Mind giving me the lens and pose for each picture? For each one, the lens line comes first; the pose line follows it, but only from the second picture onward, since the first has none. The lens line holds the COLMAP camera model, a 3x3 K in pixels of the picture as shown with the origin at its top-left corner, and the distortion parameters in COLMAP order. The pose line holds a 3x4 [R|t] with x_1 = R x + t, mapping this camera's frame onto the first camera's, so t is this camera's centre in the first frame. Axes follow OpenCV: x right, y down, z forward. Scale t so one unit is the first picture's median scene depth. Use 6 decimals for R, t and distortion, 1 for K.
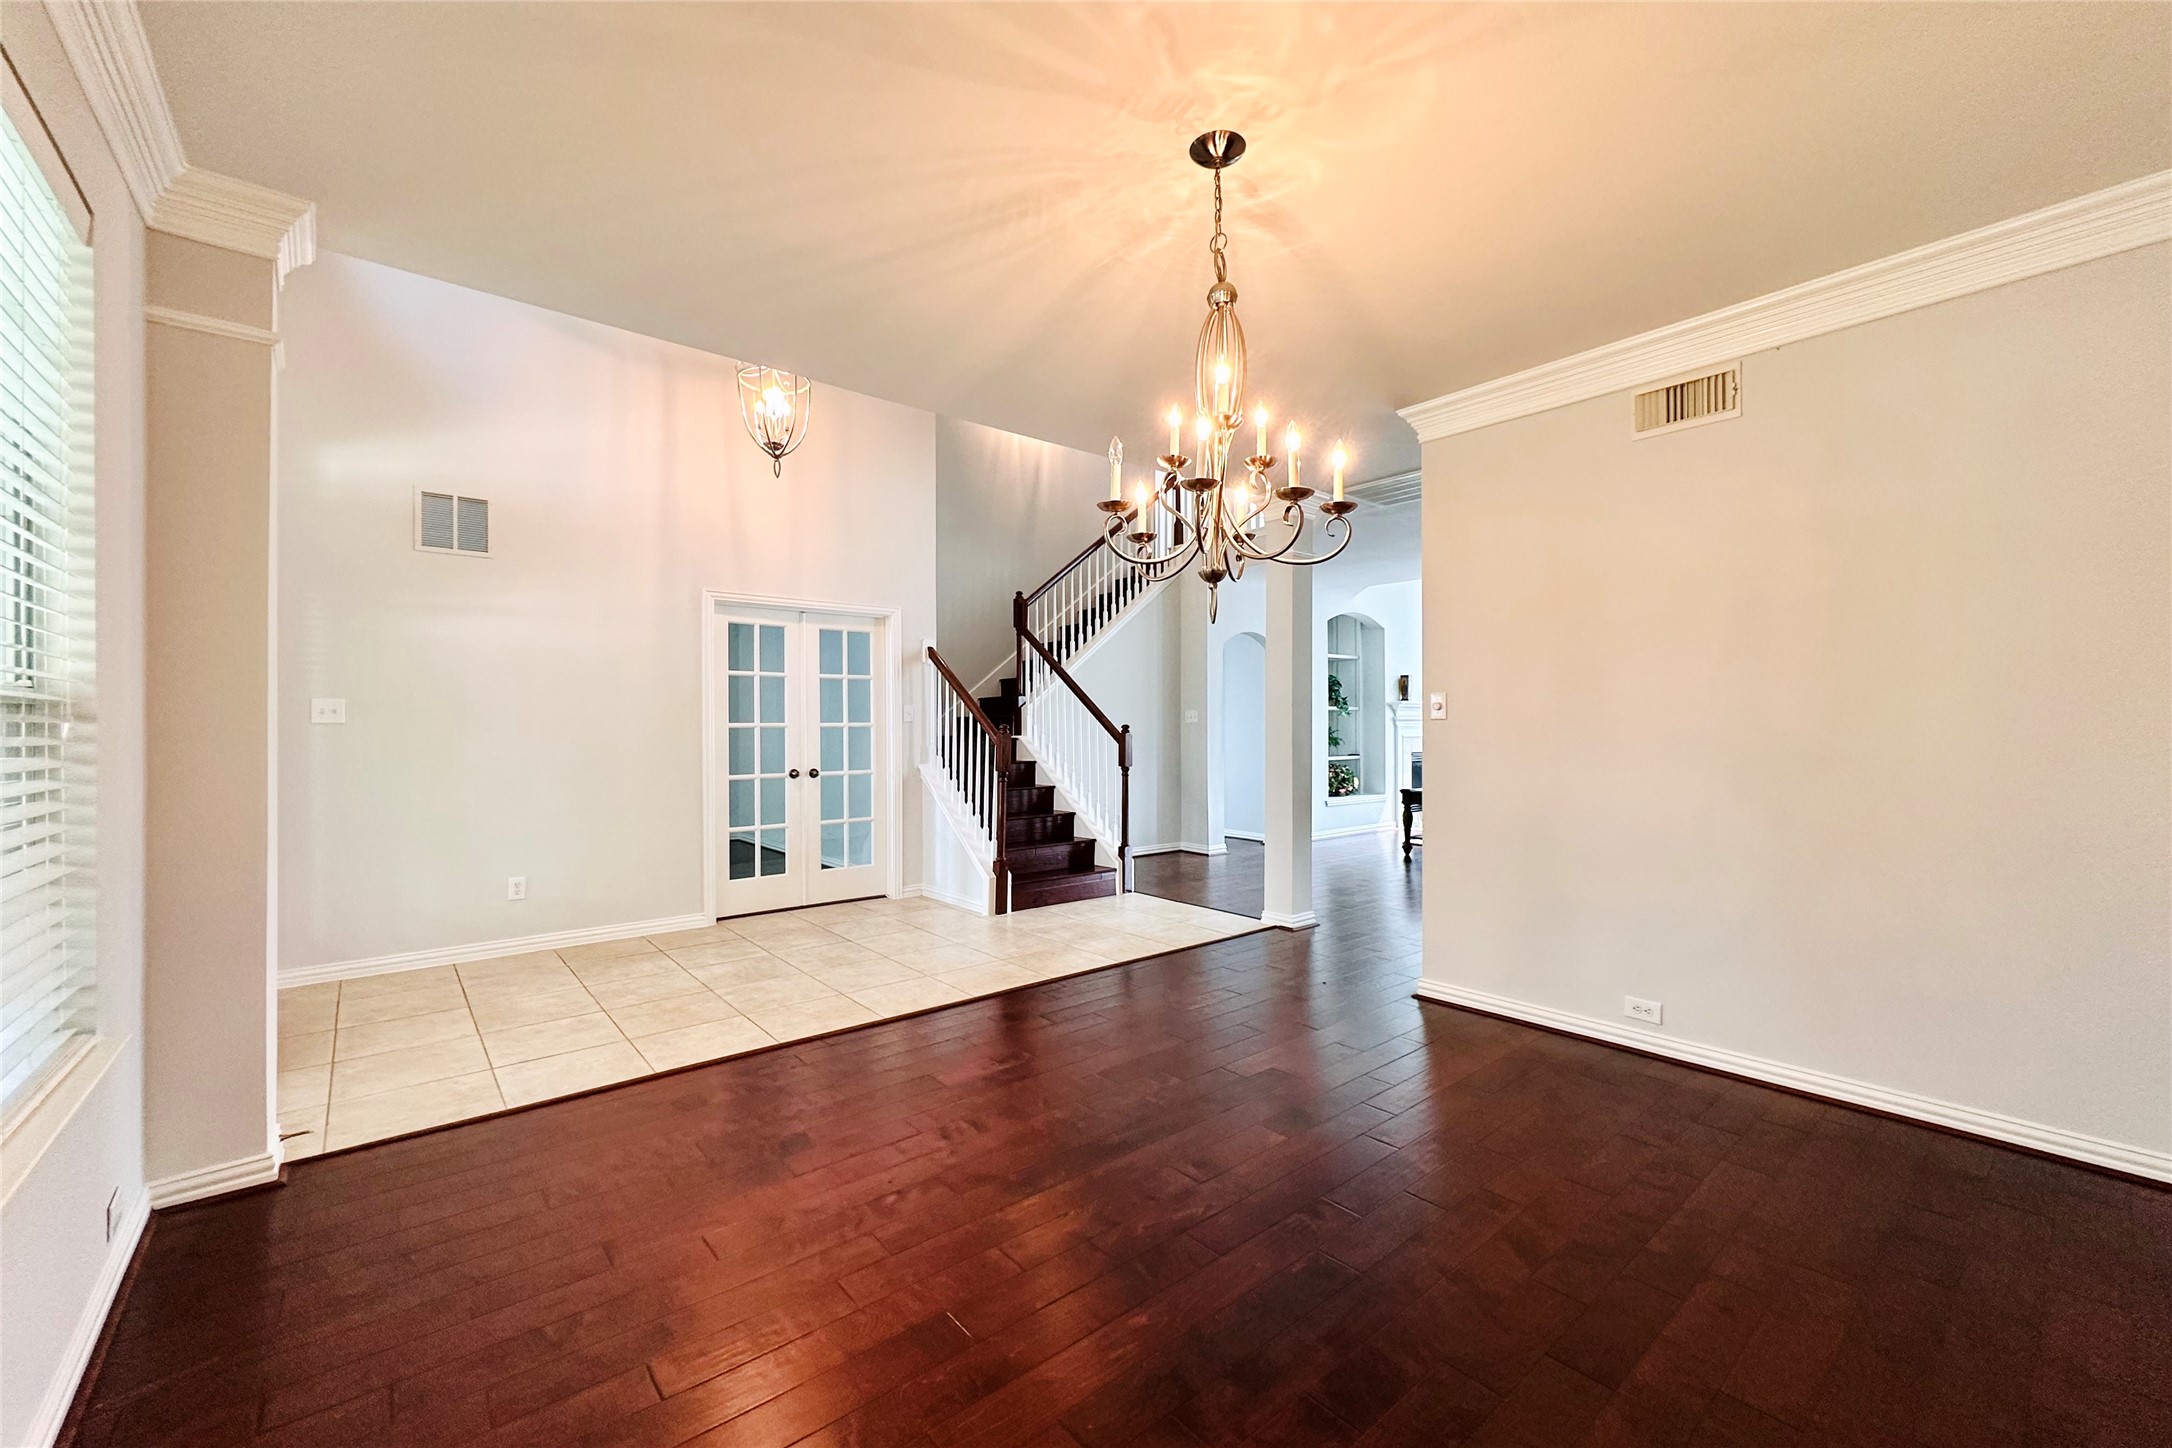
lens RADIAL K [[860.1, 0, 1079.1], [0, 860.1, 727.2], [0, 0, 1]] dist [-0.003358, 0.000543]
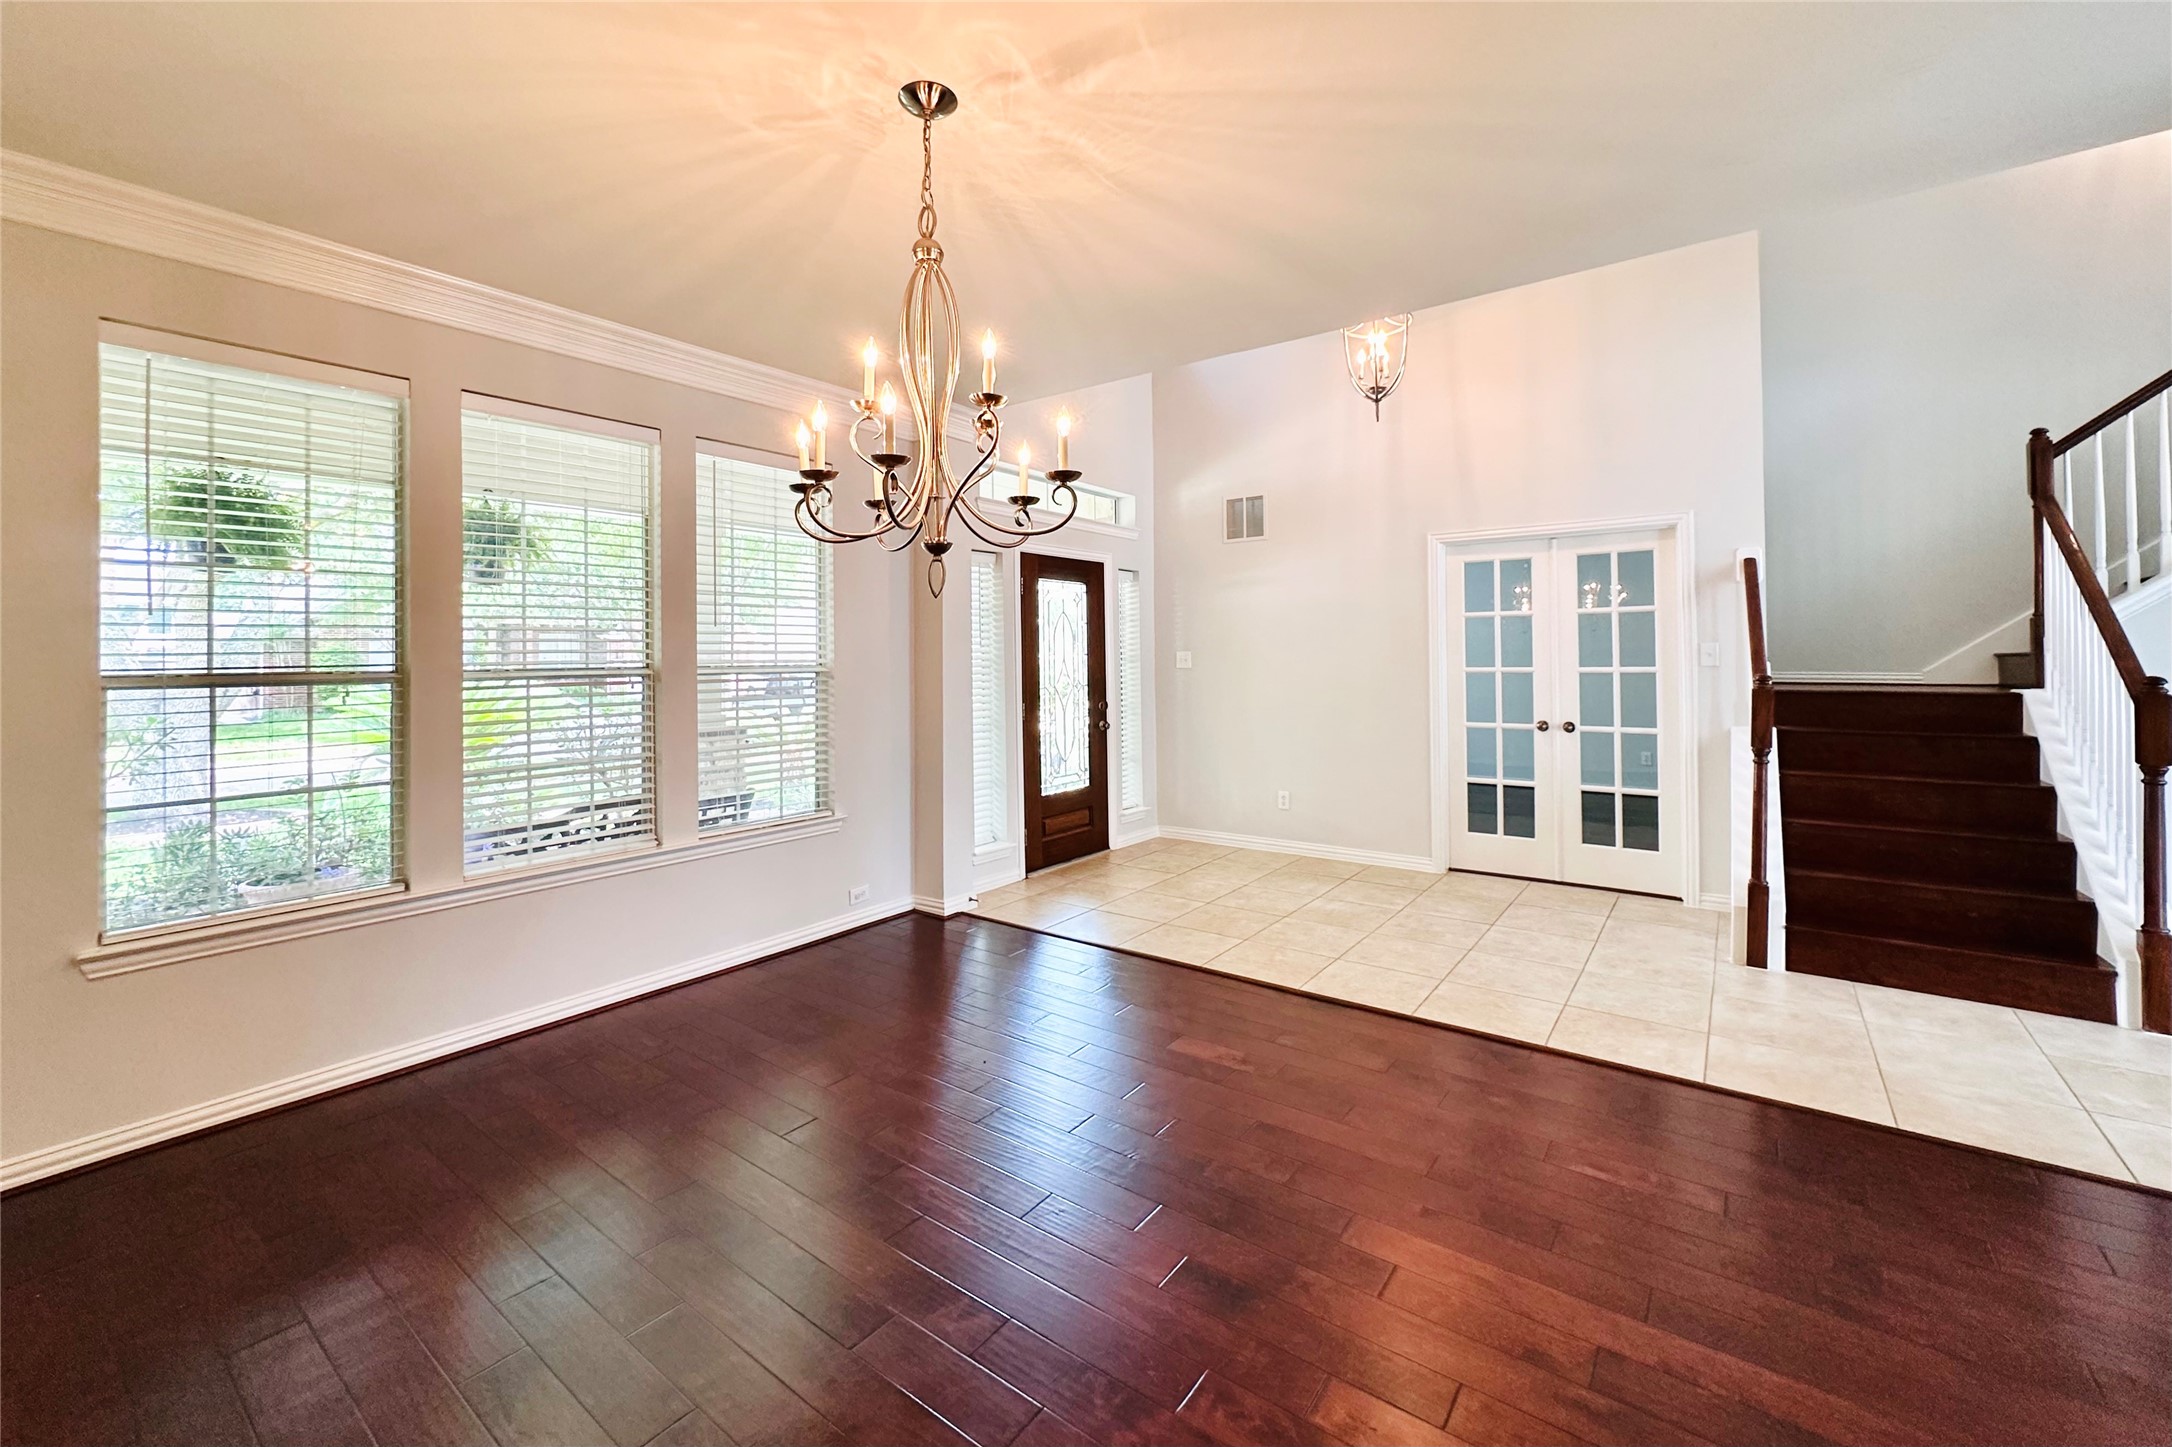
lens RADIAL K [[860.1, 0, 1071.3], [0, 860.1, 653.3], [0, 0, 1]] dist [-0.003358, 0.000543]
pose [[0.239010, -0.004155, -0.971008, 0.408860], [0.006300, 0.999976, -0.002728, -0.020535], [0.970997, -0.005465, 0.239031, 0.338199]]
